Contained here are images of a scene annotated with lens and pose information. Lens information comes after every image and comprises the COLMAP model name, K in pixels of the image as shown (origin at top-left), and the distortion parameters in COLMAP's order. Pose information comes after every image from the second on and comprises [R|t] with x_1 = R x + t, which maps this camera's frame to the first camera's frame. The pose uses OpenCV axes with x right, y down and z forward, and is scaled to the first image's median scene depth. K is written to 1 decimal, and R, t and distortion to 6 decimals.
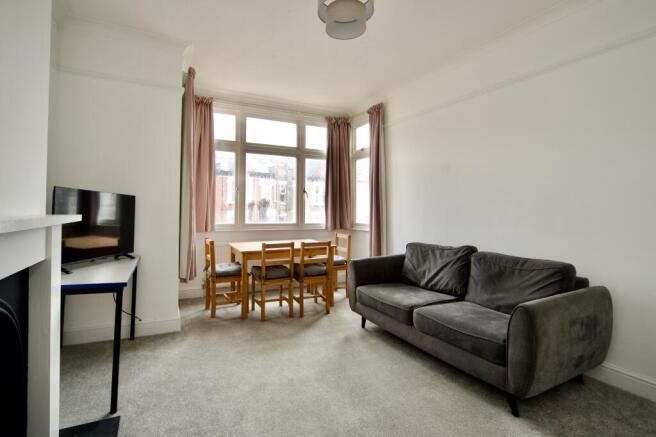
lens RADIAL K [[285.7, 0, 328.6], [0, 285.7, 208.5], [0, 0, 1]] dist [0.000867, 0.000218]
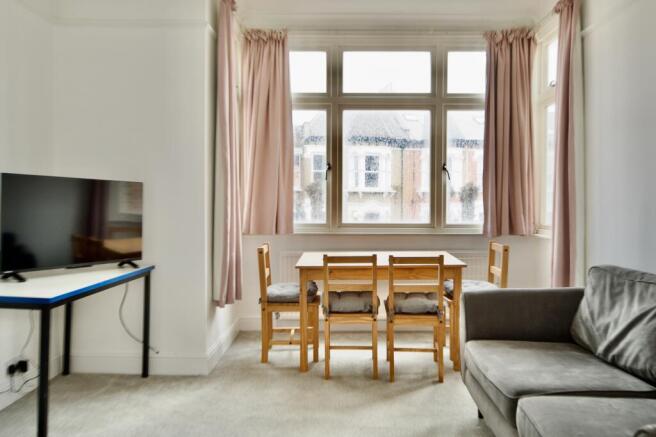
lens RADIAL K [[468.2, 0, 328.0], [0, 468.2, 218.5], [0, 0, 1]] dist [-0.007270, -0.000174]
pose [[0.912347, 0.008683, -0.409326, 0.172437], [0.008350, 0.999172, 0.039807, 0.003000], [0.409333, -0.039736, 0.911520, 0.074075]]
